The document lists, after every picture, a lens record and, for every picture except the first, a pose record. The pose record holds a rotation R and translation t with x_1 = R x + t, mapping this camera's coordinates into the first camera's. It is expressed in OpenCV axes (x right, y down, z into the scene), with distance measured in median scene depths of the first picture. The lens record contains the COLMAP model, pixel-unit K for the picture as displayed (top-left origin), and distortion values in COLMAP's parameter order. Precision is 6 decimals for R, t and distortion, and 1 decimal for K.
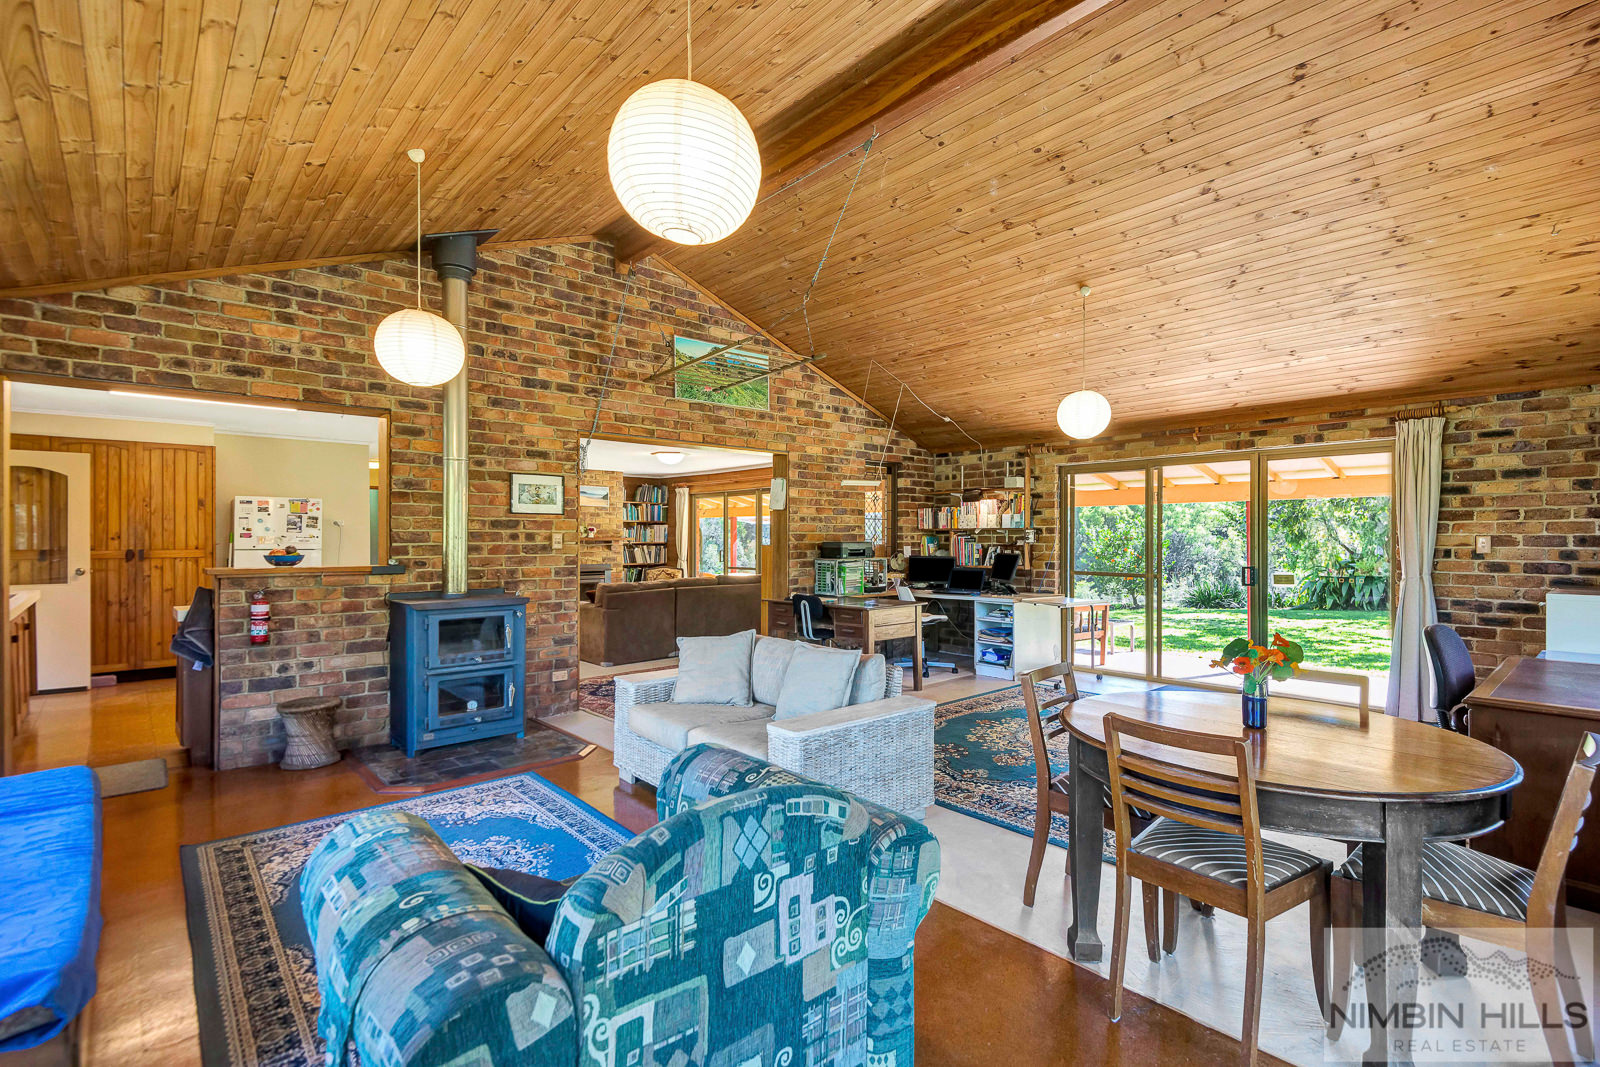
lens RADIAL K [[740.2, 0, 809.4], [0, 740.2, 538.2], [0, 0, 1]] dist [0.029598, -0.014820]
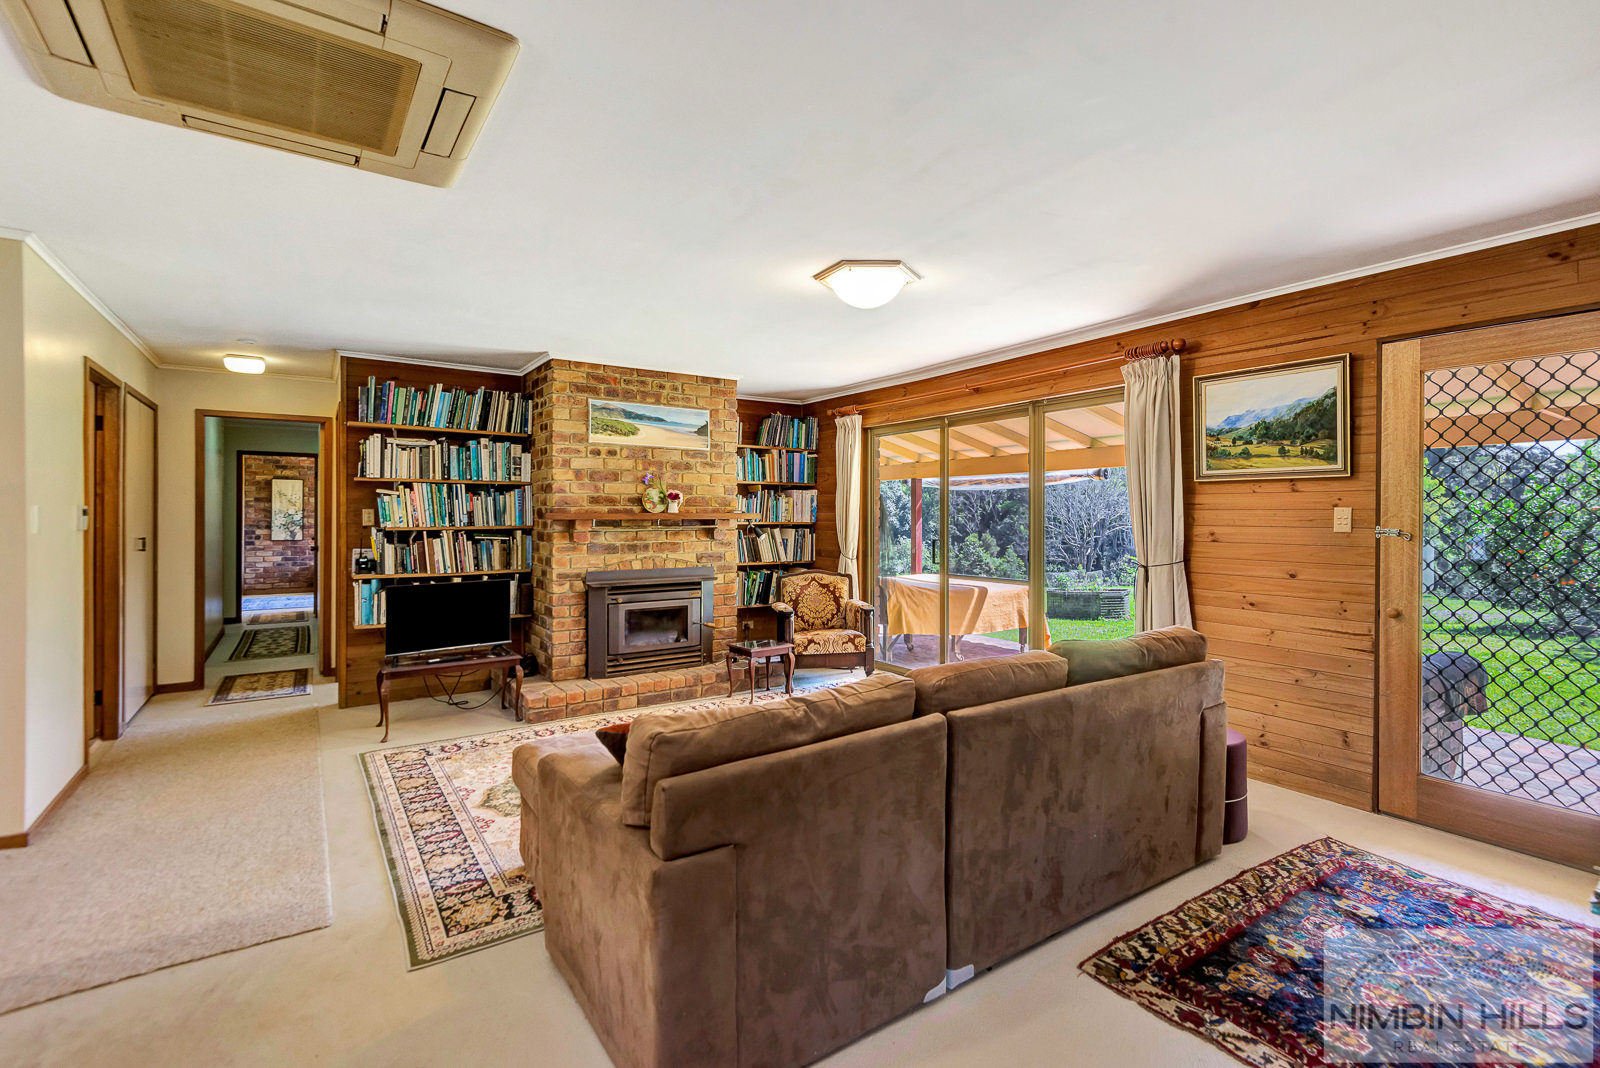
lens RADIAL K [[740.2, 0, 814.4], [0, 740.2, 520.5], [0, 0, 1]] dist [0.029598, -0.014820]
pose [[0.990304, 0.000337, -0.138917, -0.226694], [0.000568, 0.999979, 0.006480, 0.001459], [0.138916, -0.006496, 0.990283, 0.891699]]
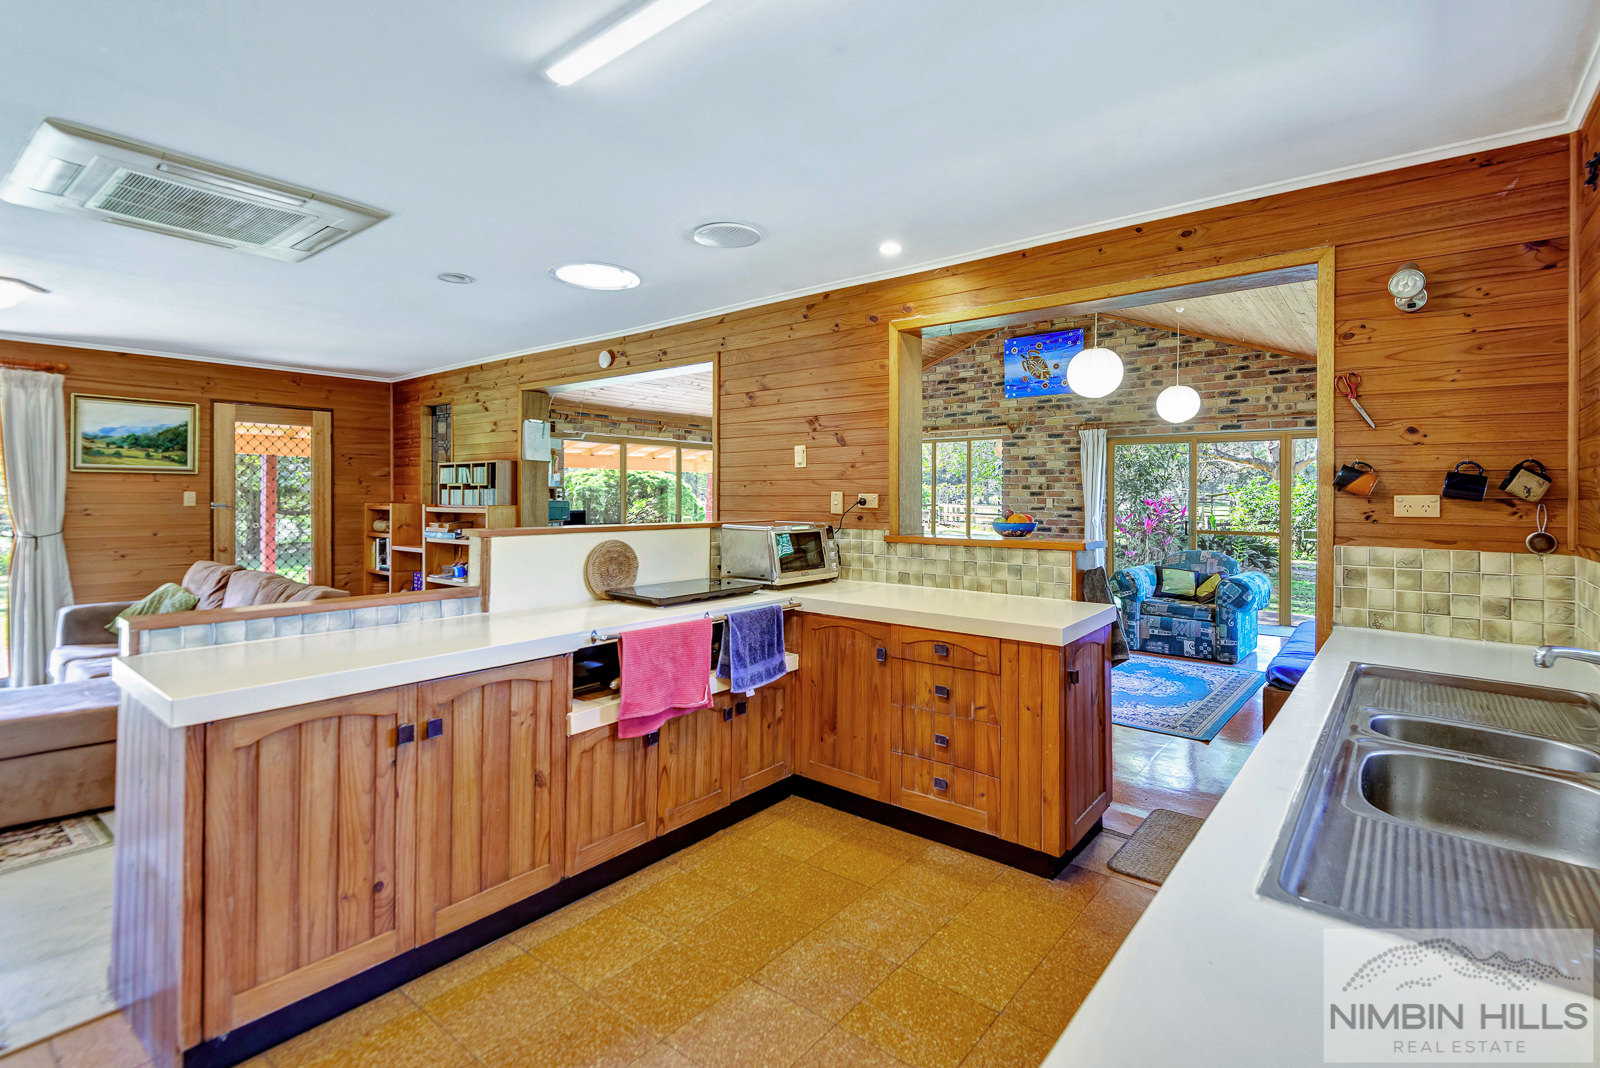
lens RADIAL K [[740.2, 0, 832.2], [0, 740.2, 499.6], [0, 0, 1]] dist [0.029598, -0.014820]
pose [[-0.173287, -0.005088, 0.984858, -0.919803], [-0.003770, 0.999983, 0.004503, -0.001735], [-0.984864, -0.002933, -0.173303, 0.861293]]
